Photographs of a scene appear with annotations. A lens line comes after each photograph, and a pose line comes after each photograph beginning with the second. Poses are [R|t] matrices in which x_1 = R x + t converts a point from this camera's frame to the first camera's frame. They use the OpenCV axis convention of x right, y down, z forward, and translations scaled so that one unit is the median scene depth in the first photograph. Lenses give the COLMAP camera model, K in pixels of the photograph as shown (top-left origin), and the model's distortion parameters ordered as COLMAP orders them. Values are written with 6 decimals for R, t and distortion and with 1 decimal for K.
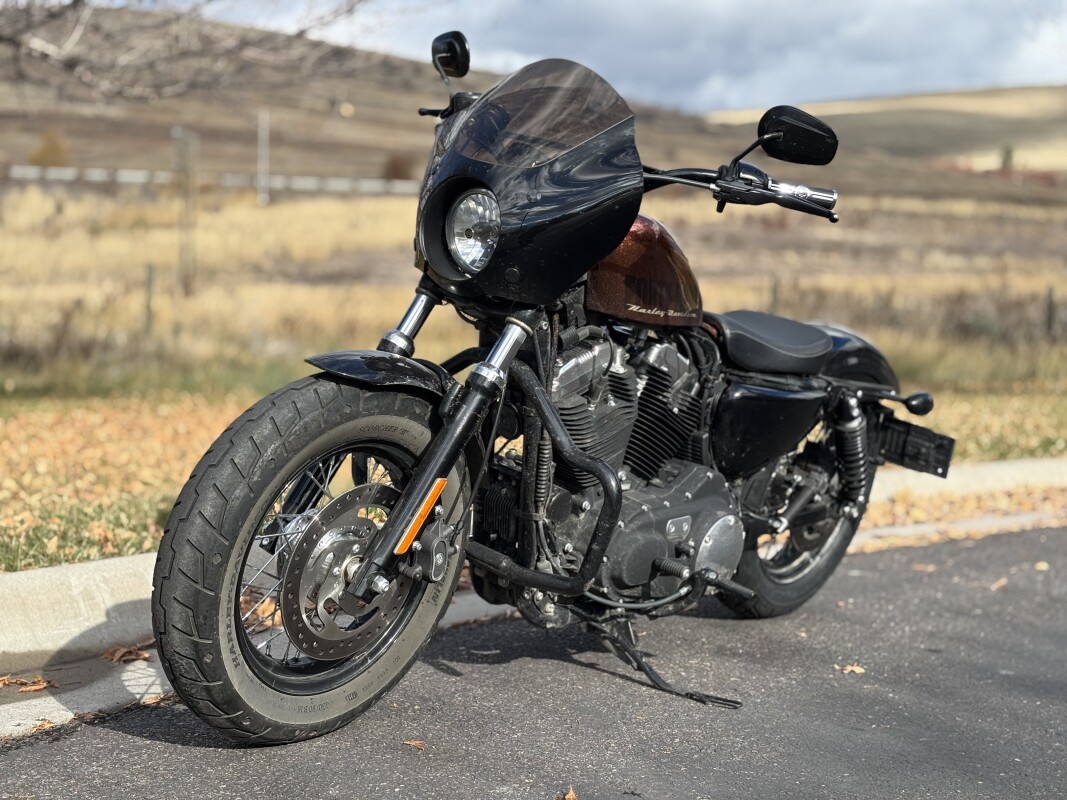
lens RADIAL K [[1599.8, 0, 533.5], [0, 1599.8, 400.0], [0, 0, 1]] dist [0.479358, -1.743463]
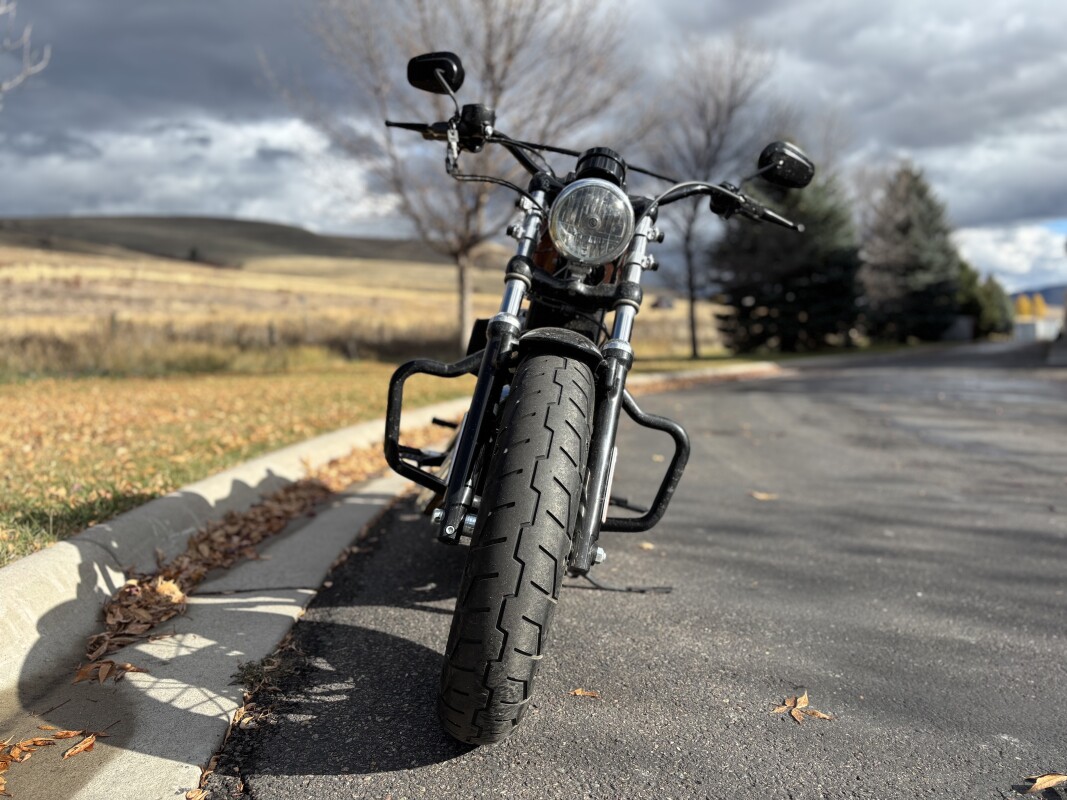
lens RADIAL K [[808.4, 0, 534.5], [0, 808.4, 369.7], [0, 0, 1]] dist [0.005014, 0.003039]
pose [[0.770716, -0.044156, 0.635647, -0.308354], [0.050412, 0.998694, 0.008251, -0.006219], [-0.635181, 0.025685, 0.771936, 0.436043]]
